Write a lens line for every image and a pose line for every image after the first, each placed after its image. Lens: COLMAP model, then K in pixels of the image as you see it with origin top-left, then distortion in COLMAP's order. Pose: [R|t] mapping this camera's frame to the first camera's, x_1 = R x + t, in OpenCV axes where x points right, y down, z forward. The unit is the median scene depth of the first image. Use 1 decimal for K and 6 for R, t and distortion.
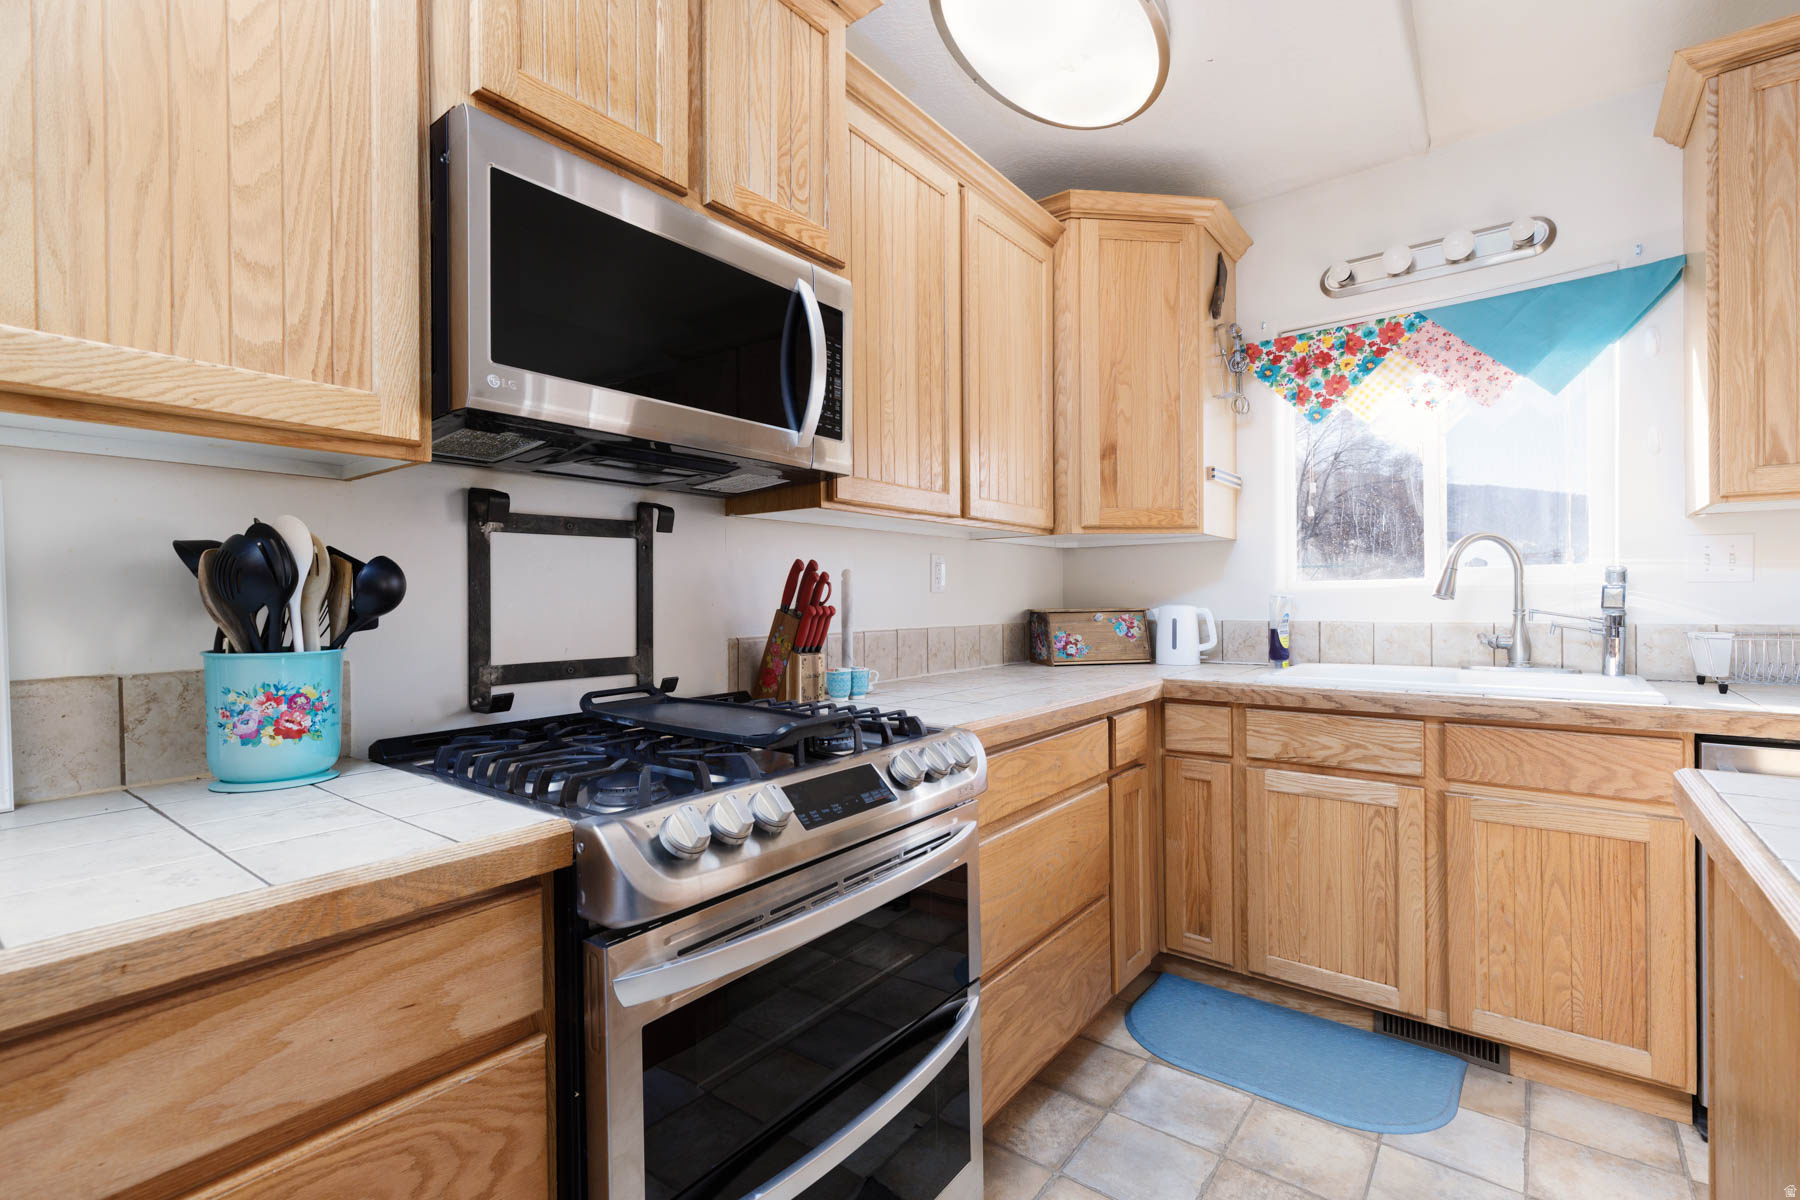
lens RADIAL K [[806.5, 0, 899.7], [0, 806.5, 601.6], [0, 0, 1]] dist [0.010200, -0.002029]
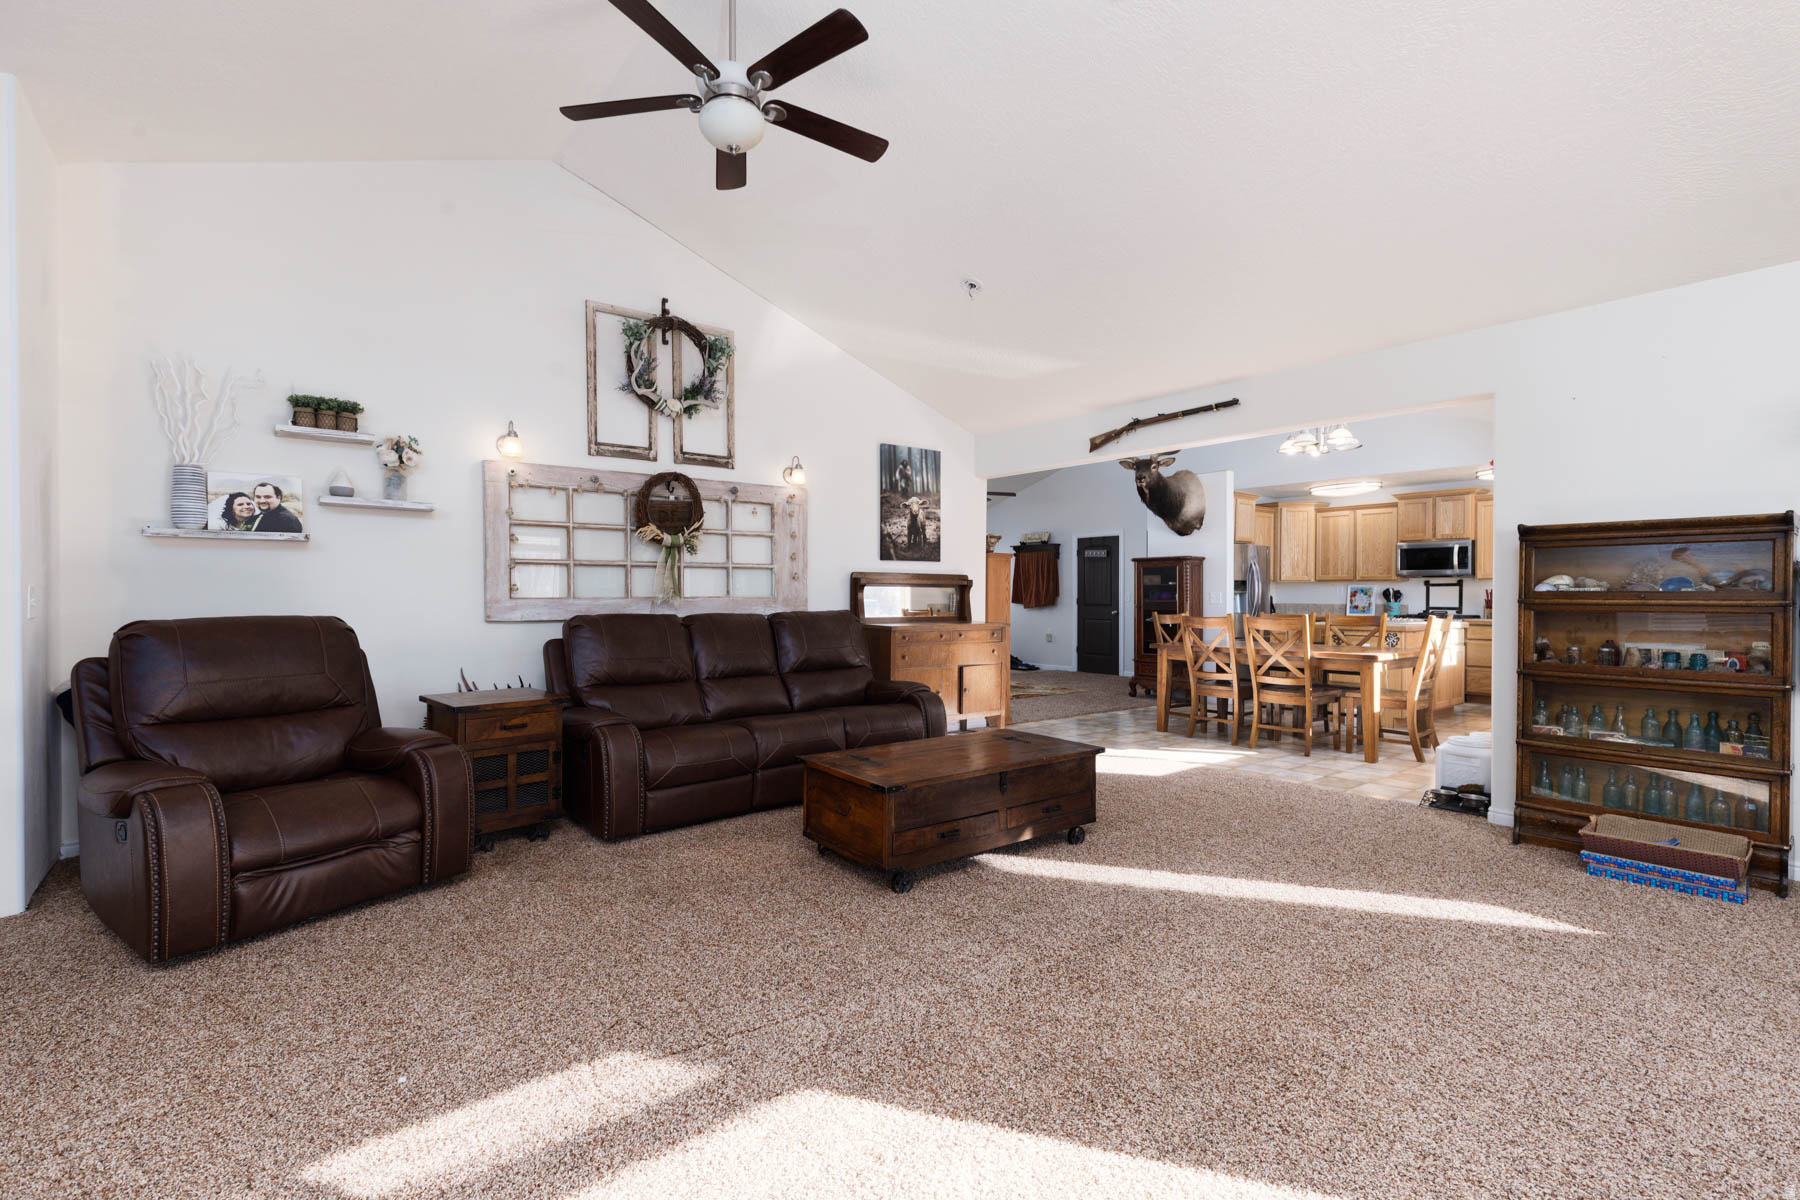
lens RADIAL K [[806.5, 0, 895.6], [0, 806.5, 598.1], [0, 0, 1]] dist [0.010200, -0.002029]
pose [[-0.240056, 0.012975, -0.970672, 4.800285], [-0.007245, 0.999859, 0.015157, -0.041157], [0.970732, 0.010671, -0.239928, -1.140787]]
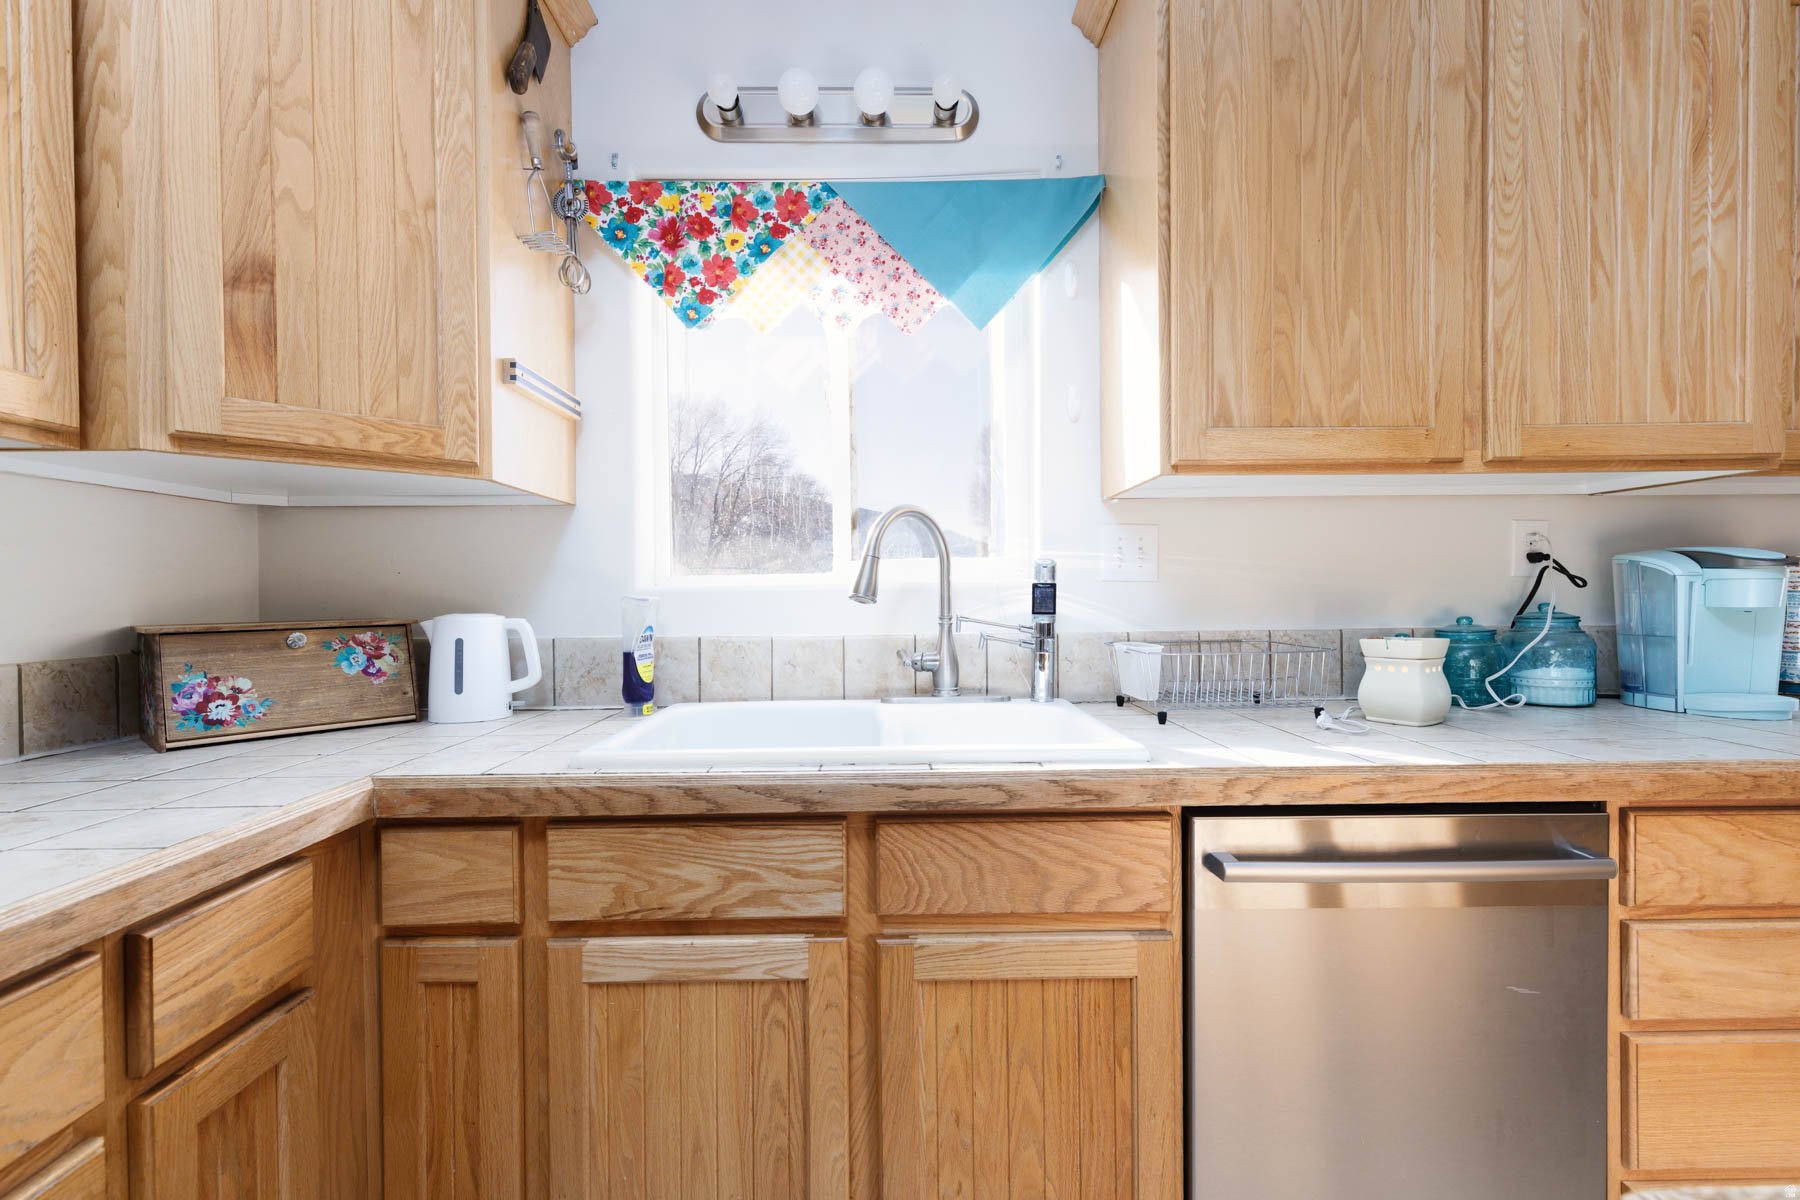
lens RADIAL K [[806.5, 0, 896.1], [0, 806.5, 600.7], [0, 0, 1]] dist [0.010200, -0.002029]
pose [[0.779511, -0.003684, 0.626378, 0.298010], [0.004041, 0.999991, 0.000851, -0.005566], [-0.626376, 0.001868, 0.779519, 0.499605]]
